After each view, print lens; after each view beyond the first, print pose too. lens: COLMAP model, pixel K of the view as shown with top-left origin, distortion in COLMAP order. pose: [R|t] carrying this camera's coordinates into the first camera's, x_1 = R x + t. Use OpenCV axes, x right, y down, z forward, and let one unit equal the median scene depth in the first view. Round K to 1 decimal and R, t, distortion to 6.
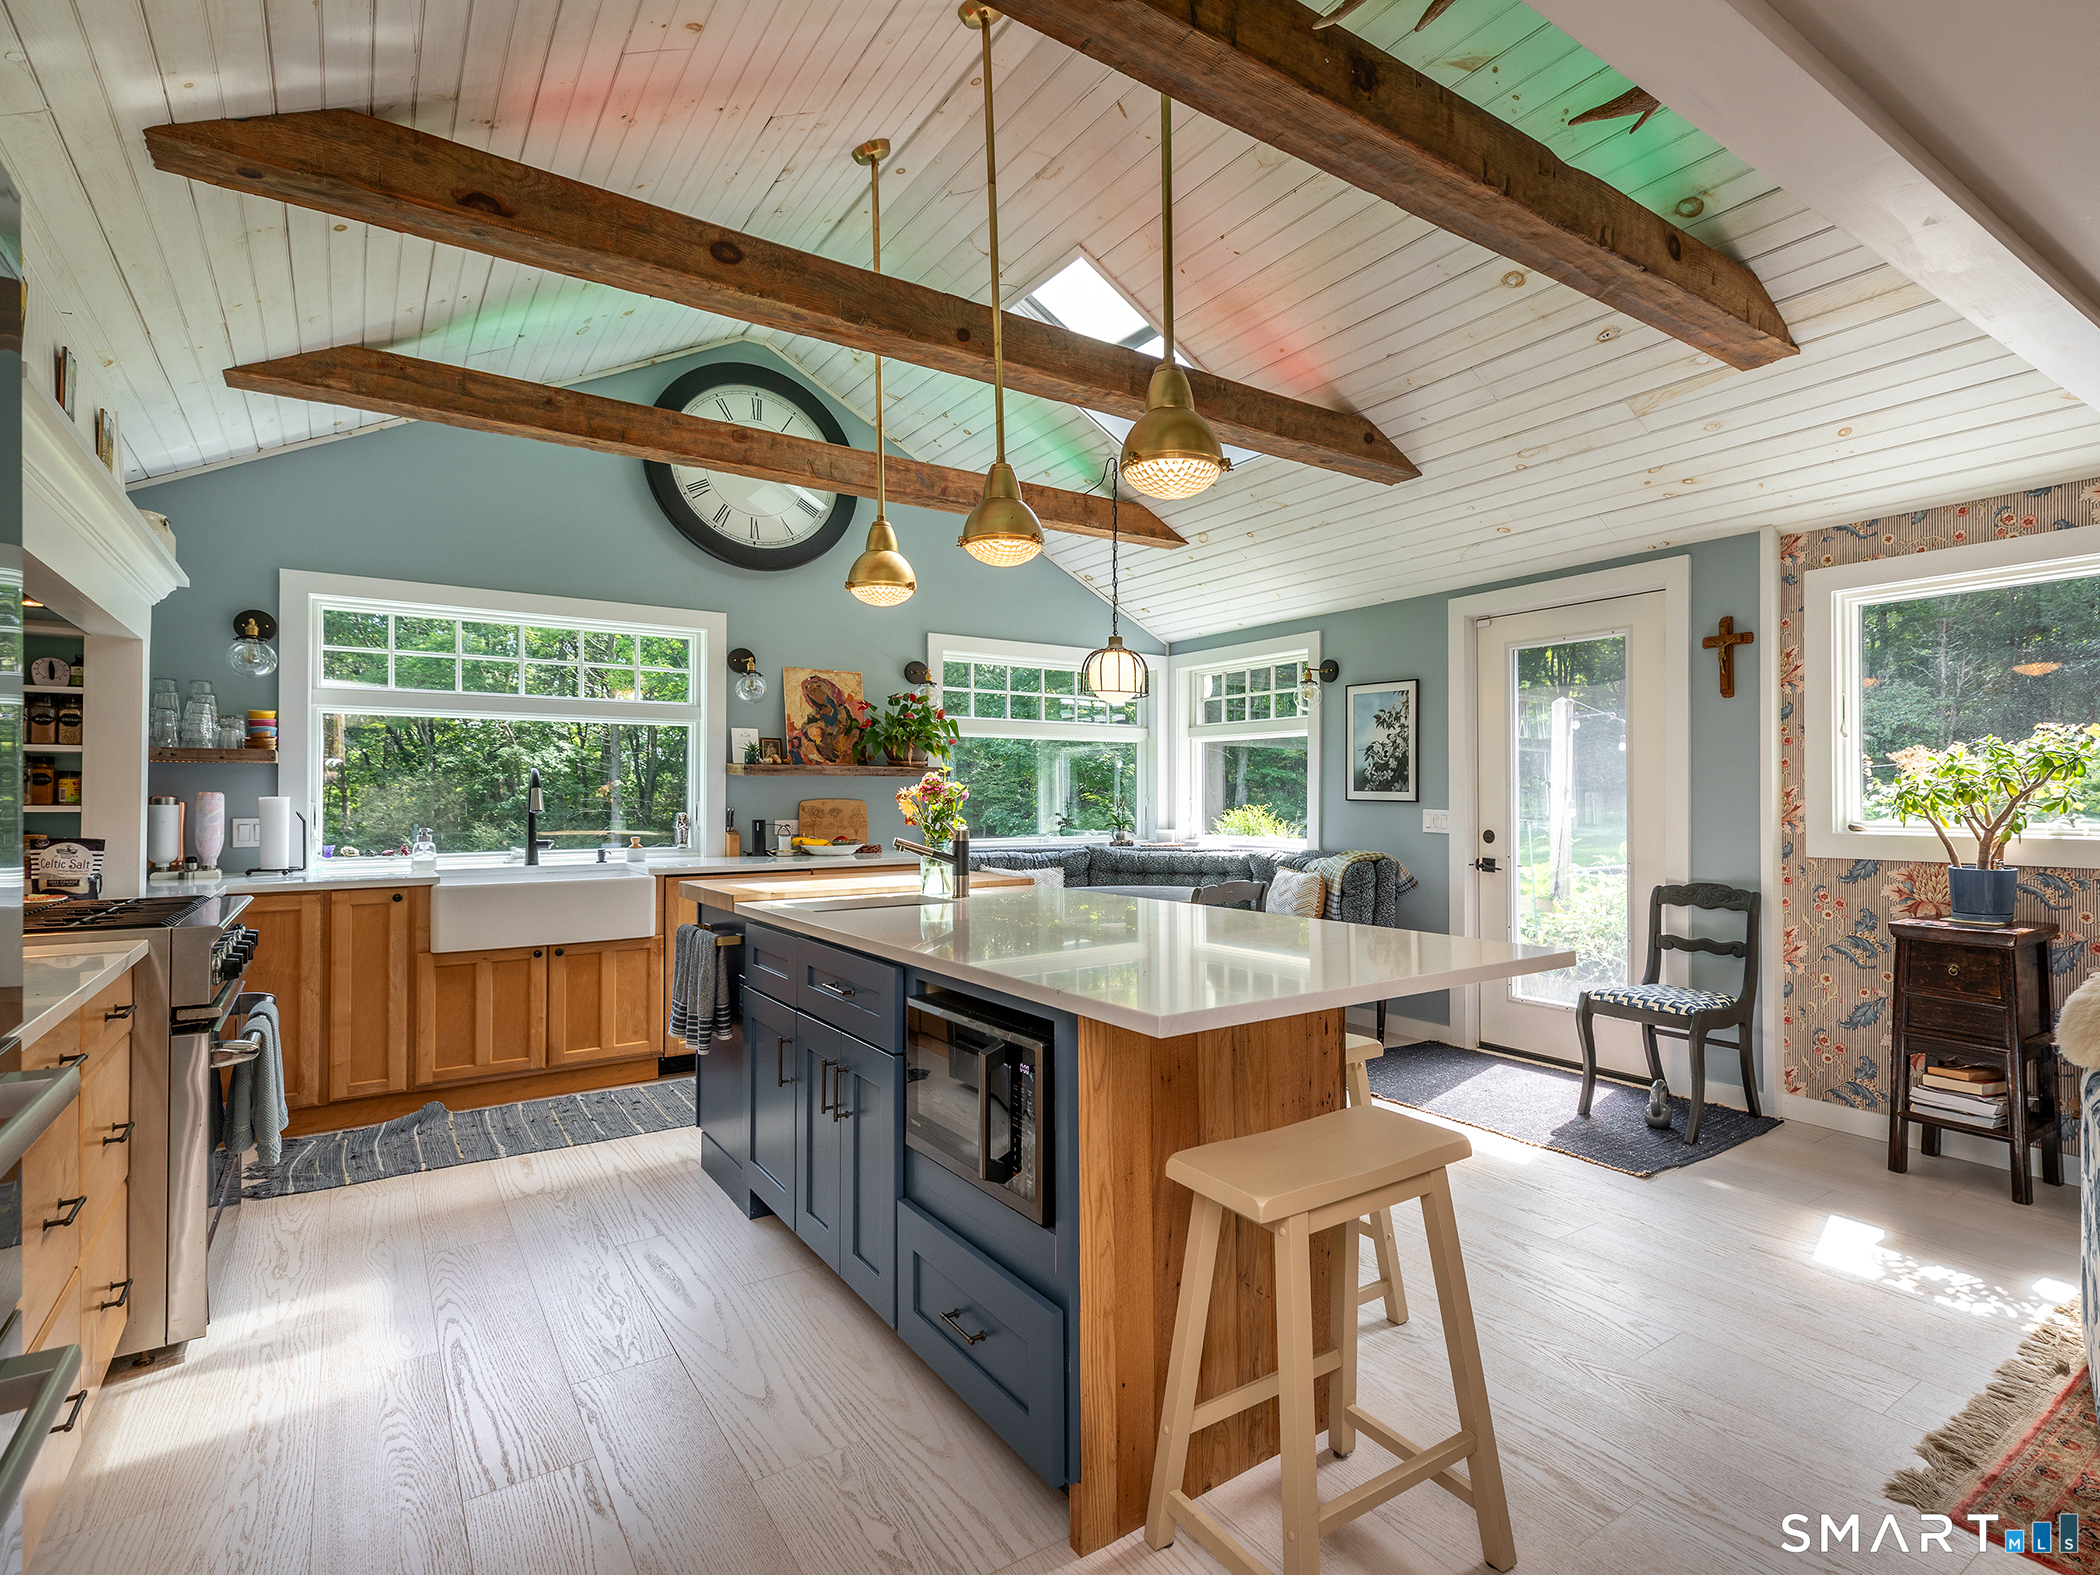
lens RADIAL K [[1118.3, 0, 1036.4], [0, 1118.3, 783.2], [0, 0, 1]] dist [0.017308, -0.004652]
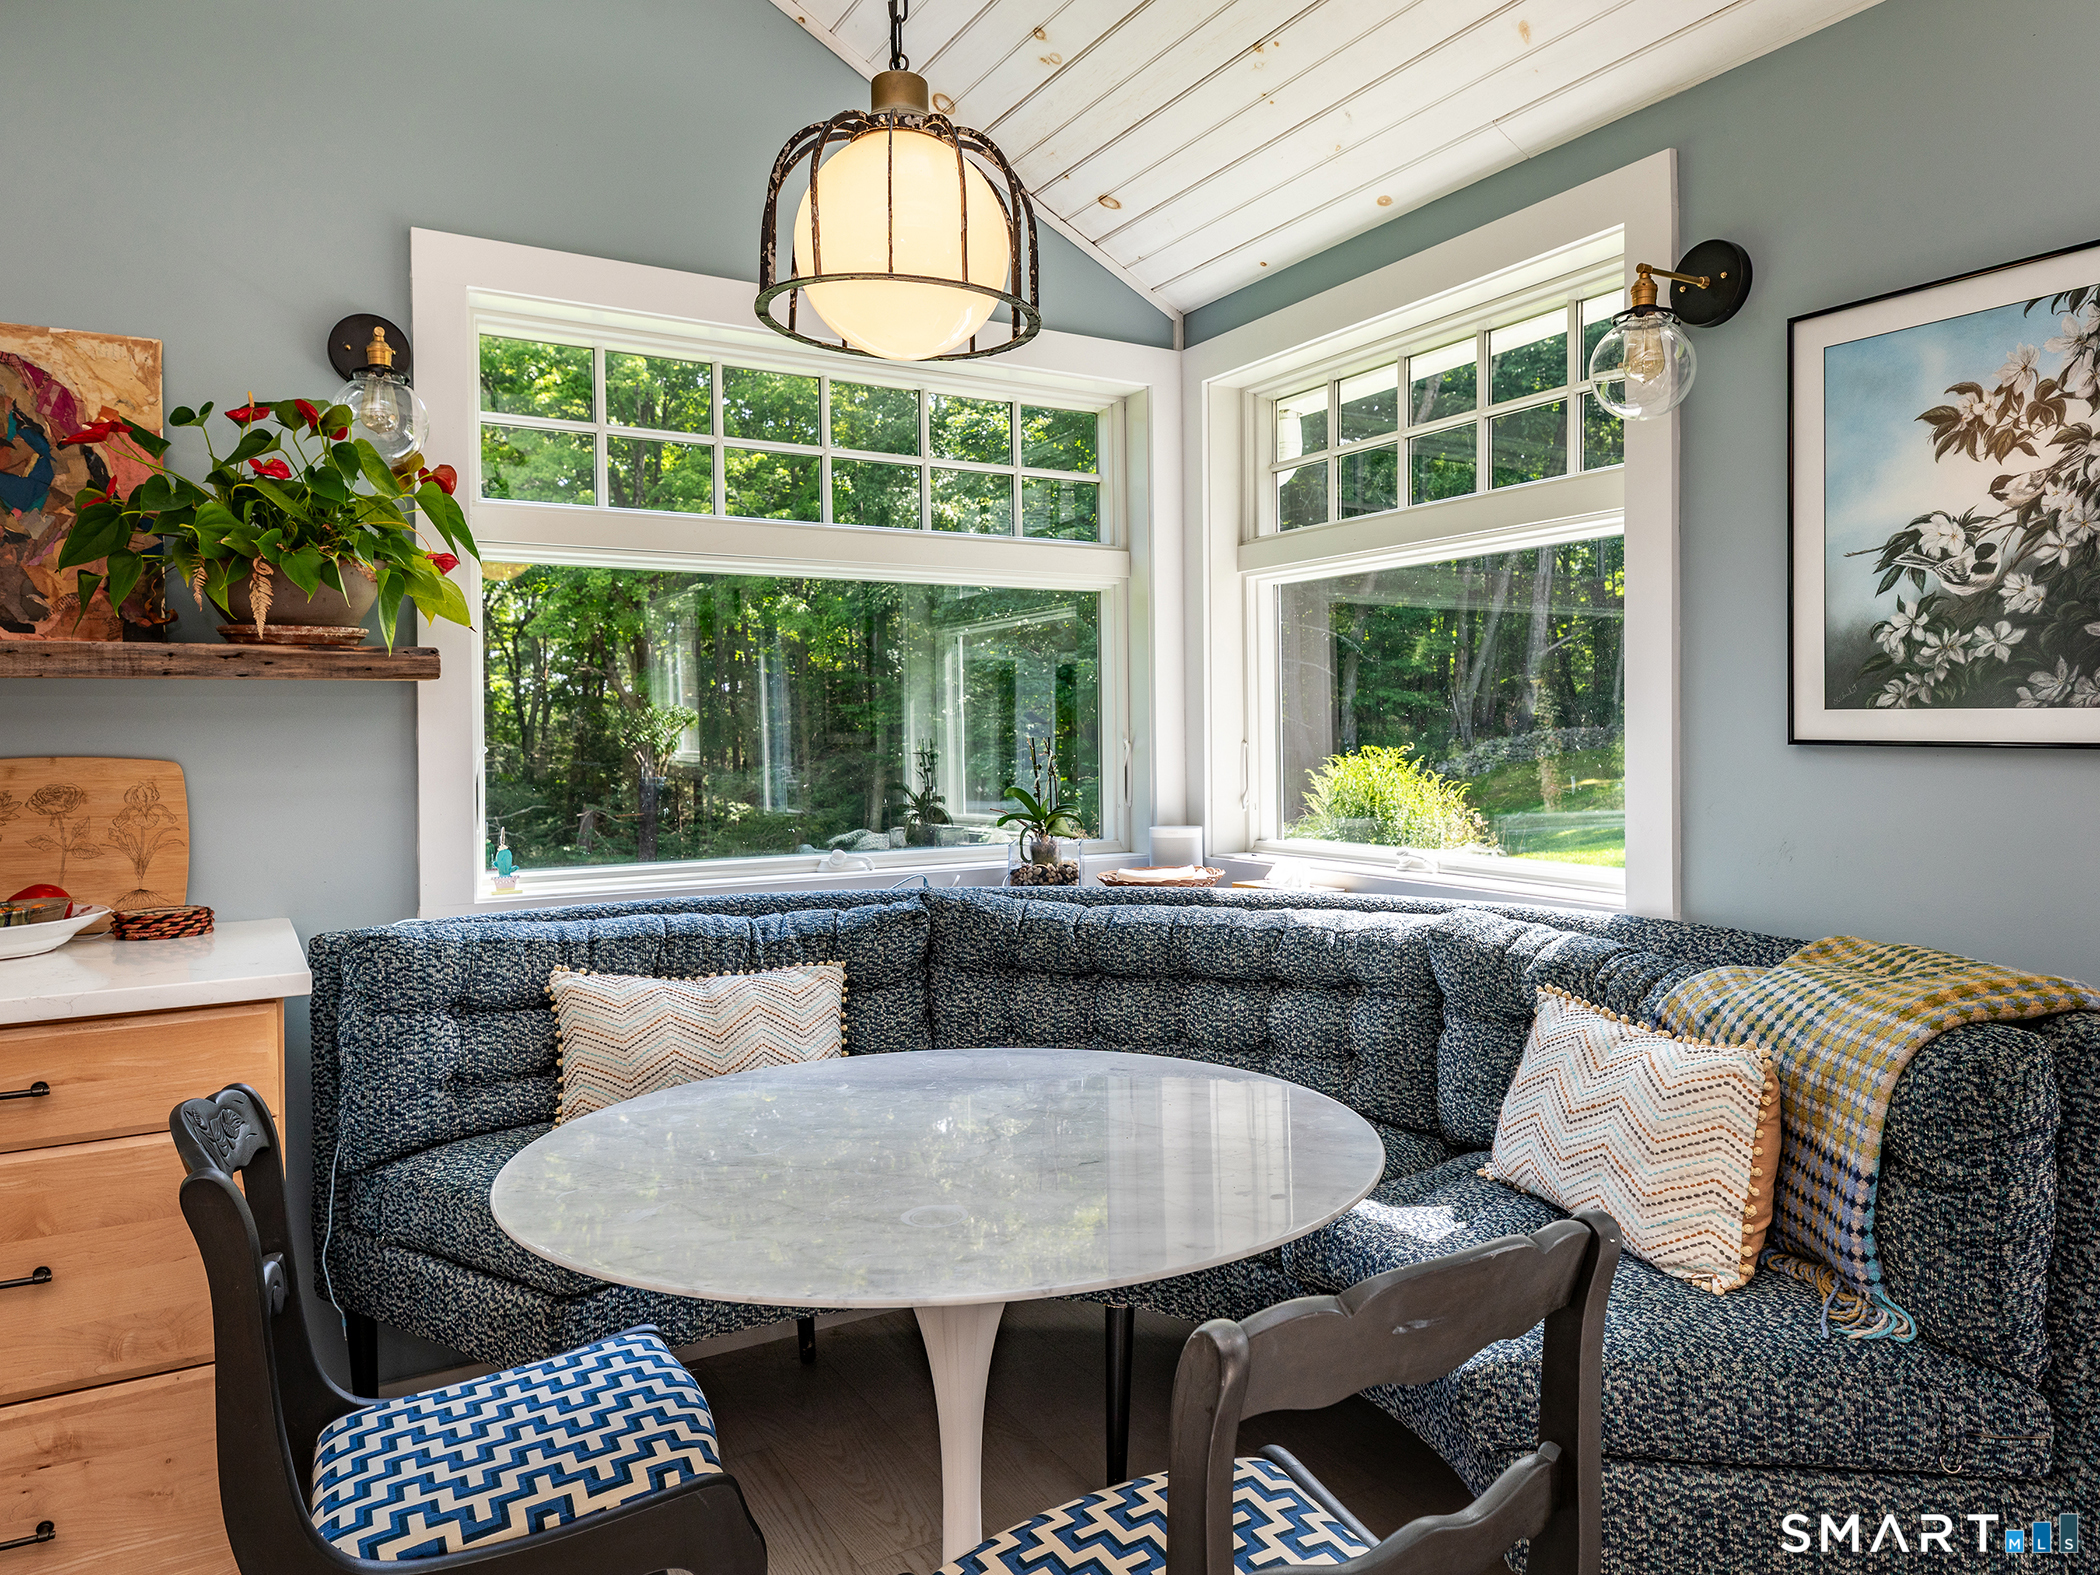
lens RADIAL K [[1450.3, 0, 1128.8], [0, 1450.3, 747.4], [0, 0, 1]] dist [0.002569, 0.000519]
pose [[0.999341, -0.011663, 0.034372, 0.149920], [0.010926, 0.999708, 0.021530, 0.010201], [-0.034613, -0.021140, 0.999177, 0.947797]]
